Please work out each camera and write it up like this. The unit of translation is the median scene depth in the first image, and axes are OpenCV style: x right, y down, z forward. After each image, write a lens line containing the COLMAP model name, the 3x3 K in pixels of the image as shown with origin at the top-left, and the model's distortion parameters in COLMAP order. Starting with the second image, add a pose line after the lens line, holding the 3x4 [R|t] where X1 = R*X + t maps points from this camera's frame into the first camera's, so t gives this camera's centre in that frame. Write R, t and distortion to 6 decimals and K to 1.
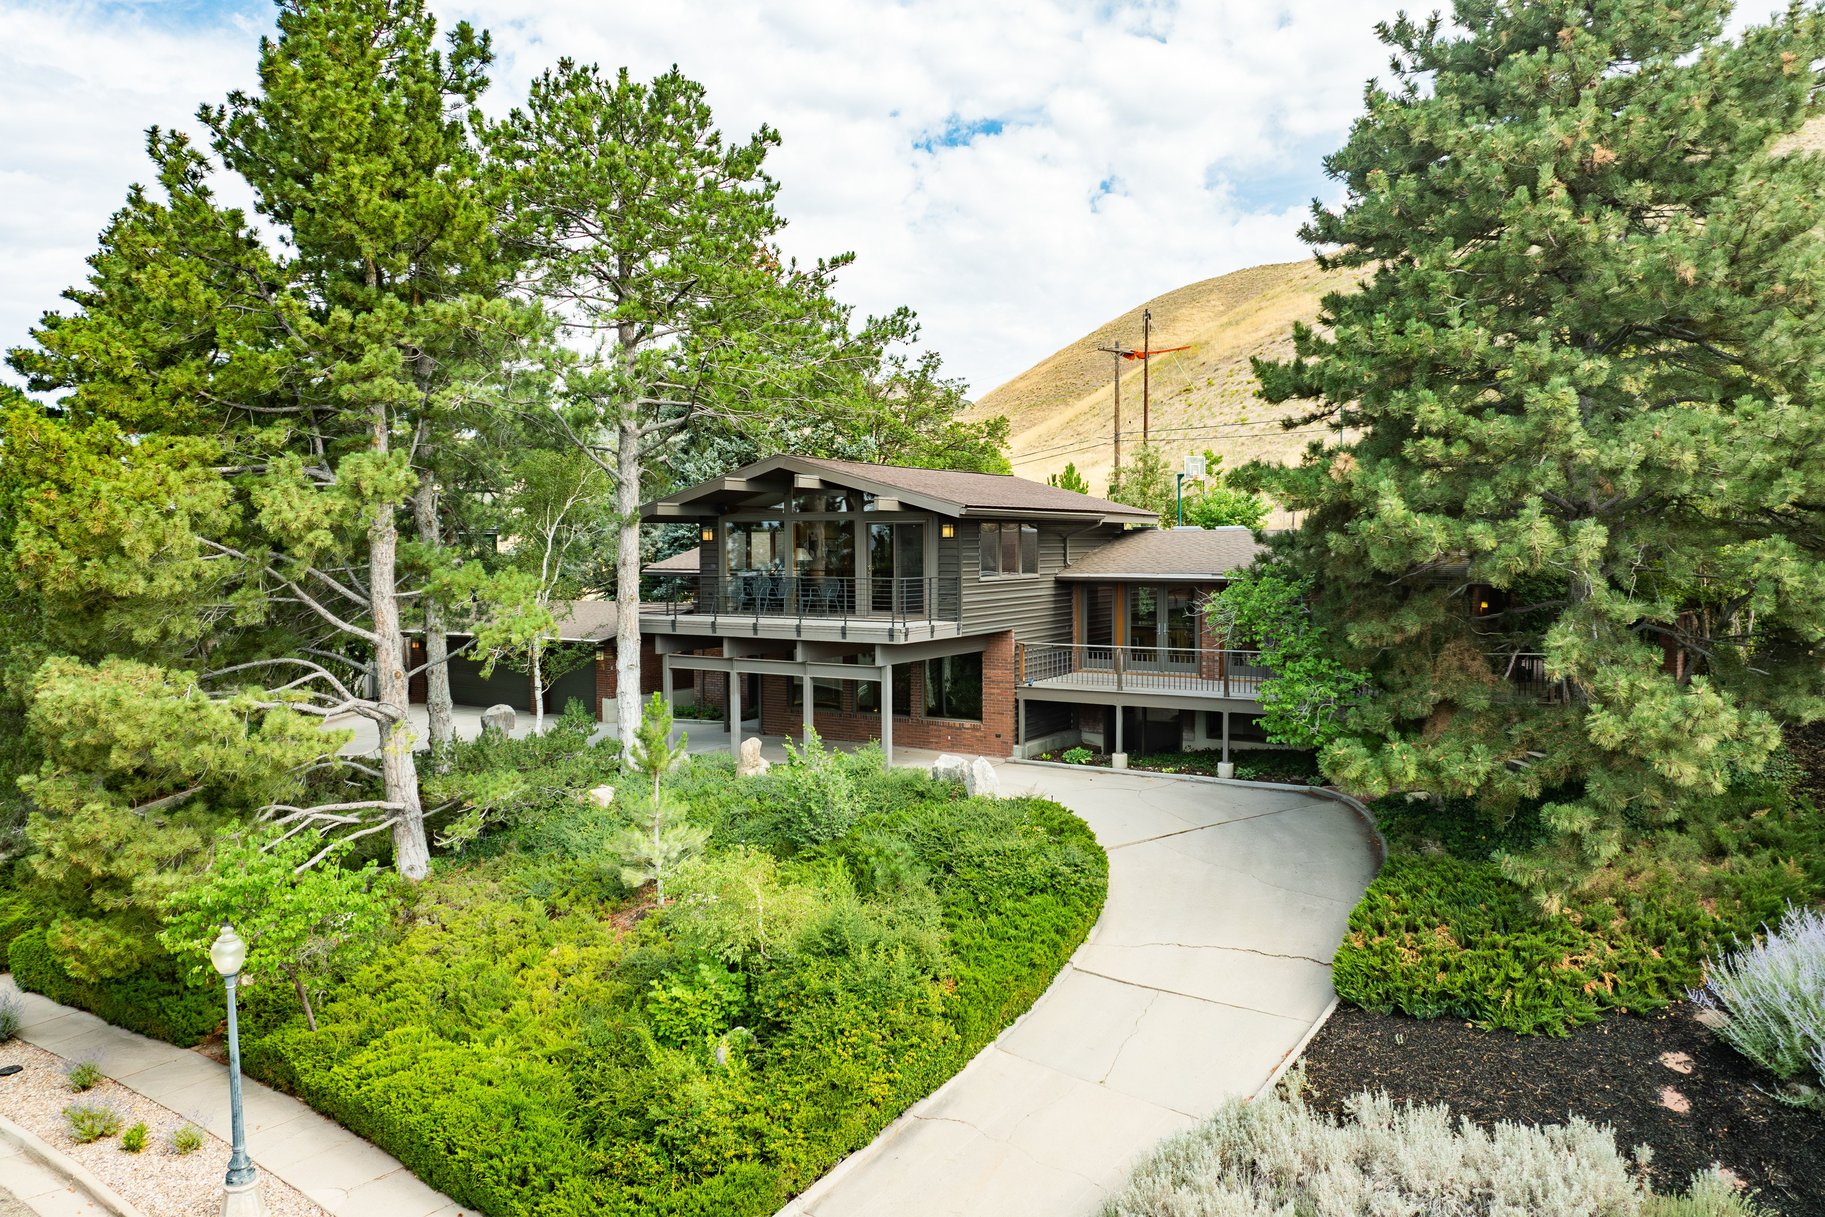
lens RADIAL K [[1248.7, 0, 909.4], [0, 1248.7, 566.8], [0, 0, 1]] dist [-0.023931, -0.000696]
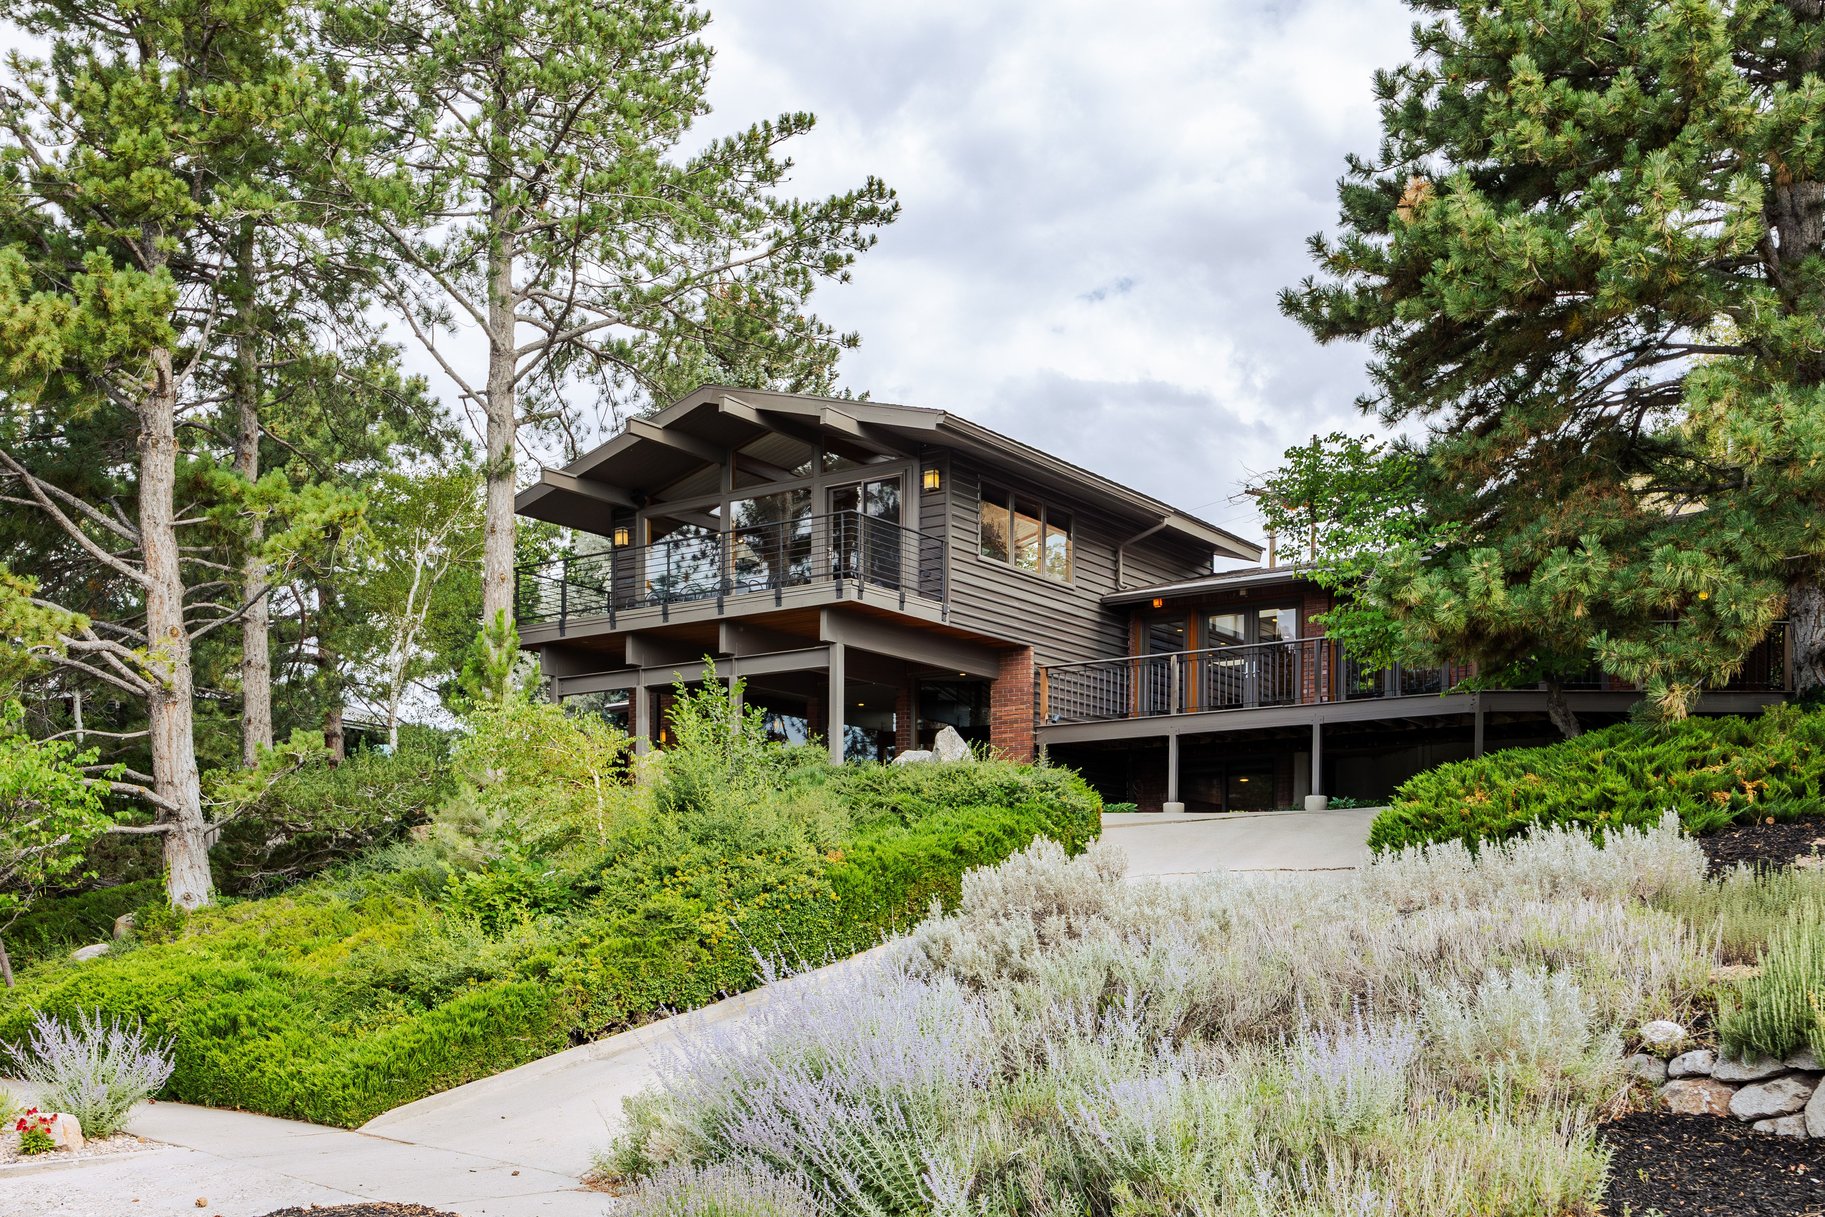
lens RADIAL K [[1771.8, 0, 911.5], [0, 1771.8, 907.3], [0, 0, 1]] dist [0.002554, 0.025535]
pose [[0.997189, 0.009954, -0.074267, 0.106834], [-0.012927, 0.999130, -0.039656, 0.283221], [0.073807, 0.040505, 0.996450, -0.018683]]
